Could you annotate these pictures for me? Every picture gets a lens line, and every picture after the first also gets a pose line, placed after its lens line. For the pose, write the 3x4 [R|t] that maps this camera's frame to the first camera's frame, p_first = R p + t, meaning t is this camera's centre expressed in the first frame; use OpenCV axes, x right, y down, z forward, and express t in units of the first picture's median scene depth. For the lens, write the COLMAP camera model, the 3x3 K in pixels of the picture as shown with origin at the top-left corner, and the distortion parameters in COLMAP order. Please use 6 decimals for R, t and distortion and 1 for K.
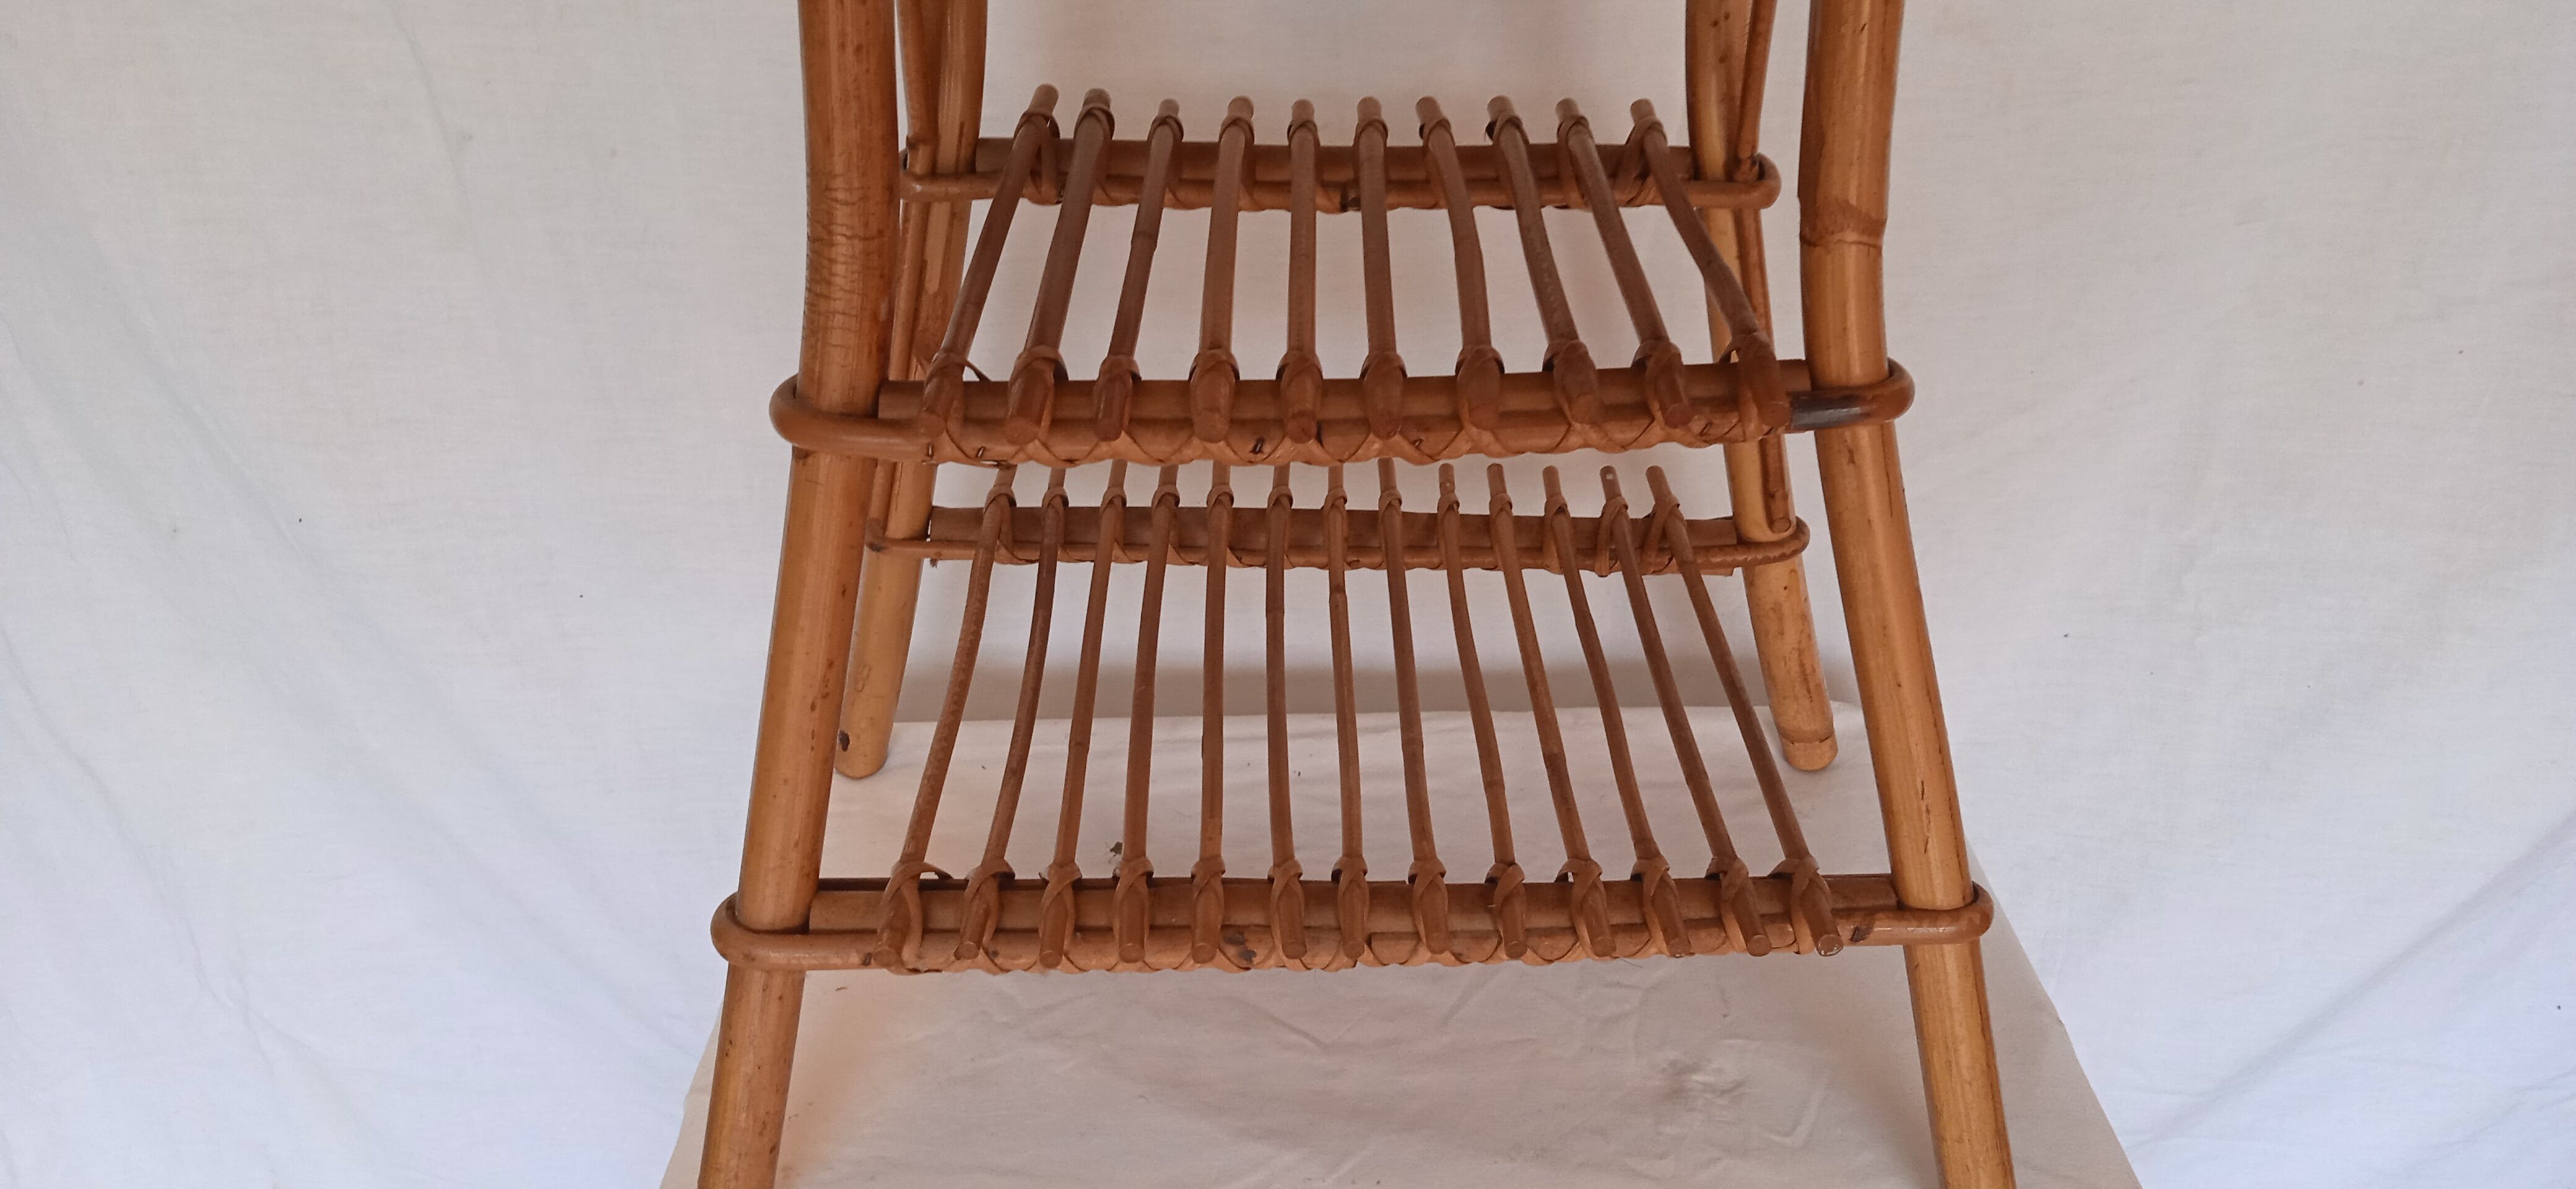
lens RADIAL K [[2118.0, 0, 1234.5], [0, 2118.0, 593.0], [0, 0, 1]] dist [0.072947, -0.112685]
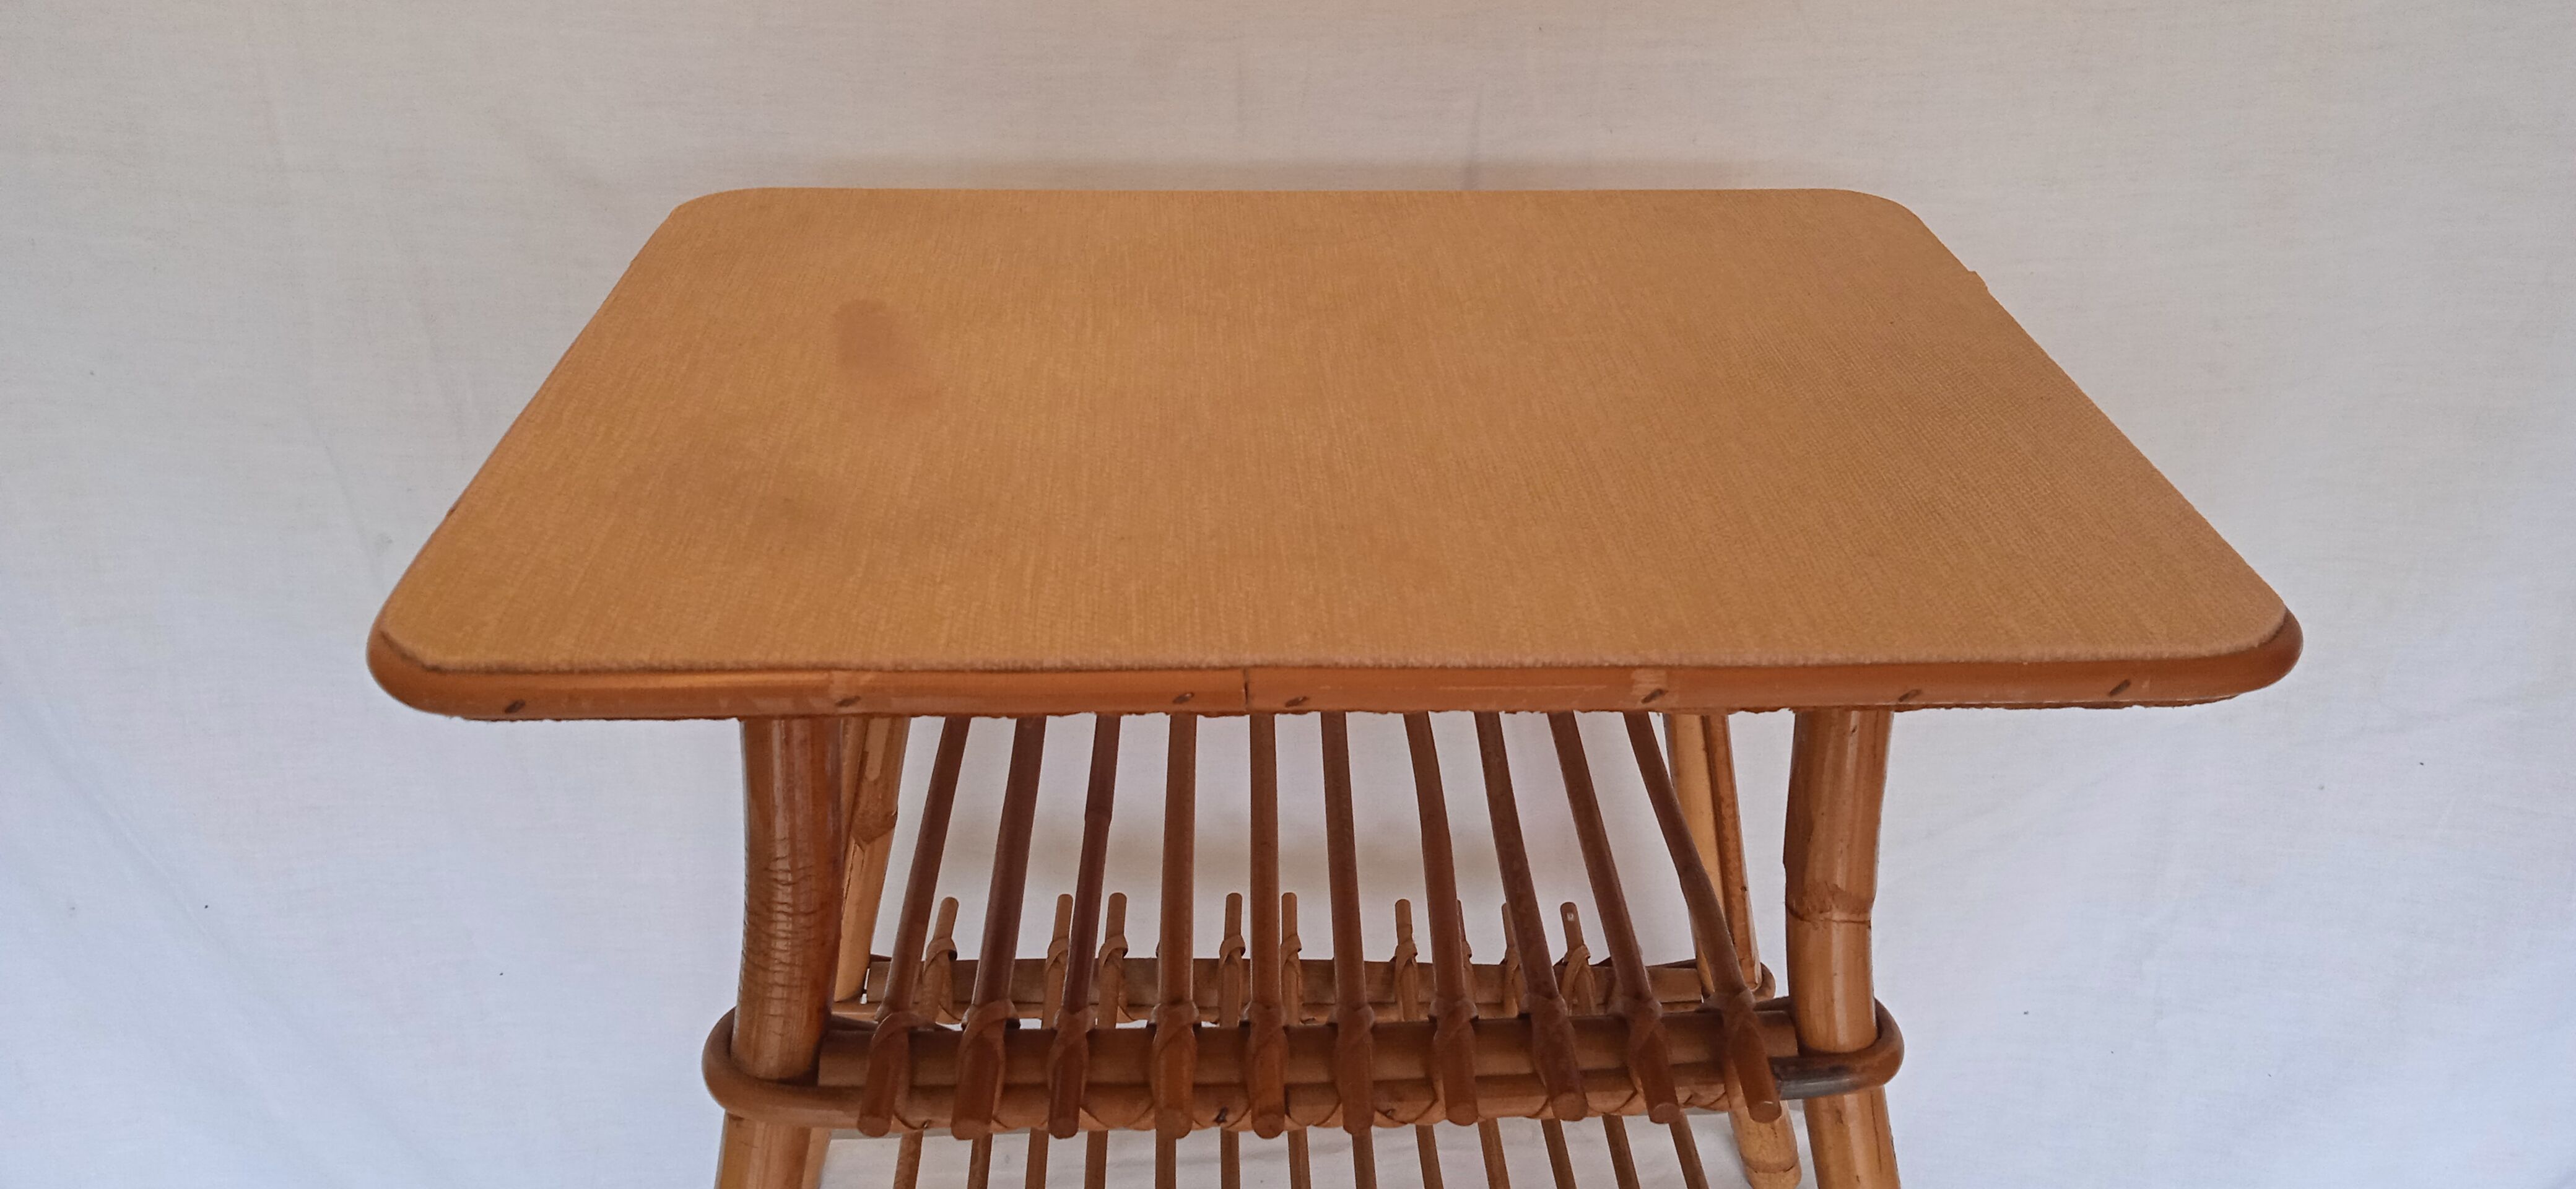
lens RADIAL K [[2118.0, 0, 1234.5], [0, 2118.0, 593.0], [0, 0, 1]] dist [0.072947, -0.112685]
pose [[0.999450, 0.000567, 0.033168, -0.014642], [-0.000009, 0.999859, -0.016811, -0.284122], [-0.033173, 0.016802, 0.999308, 0.044200]]
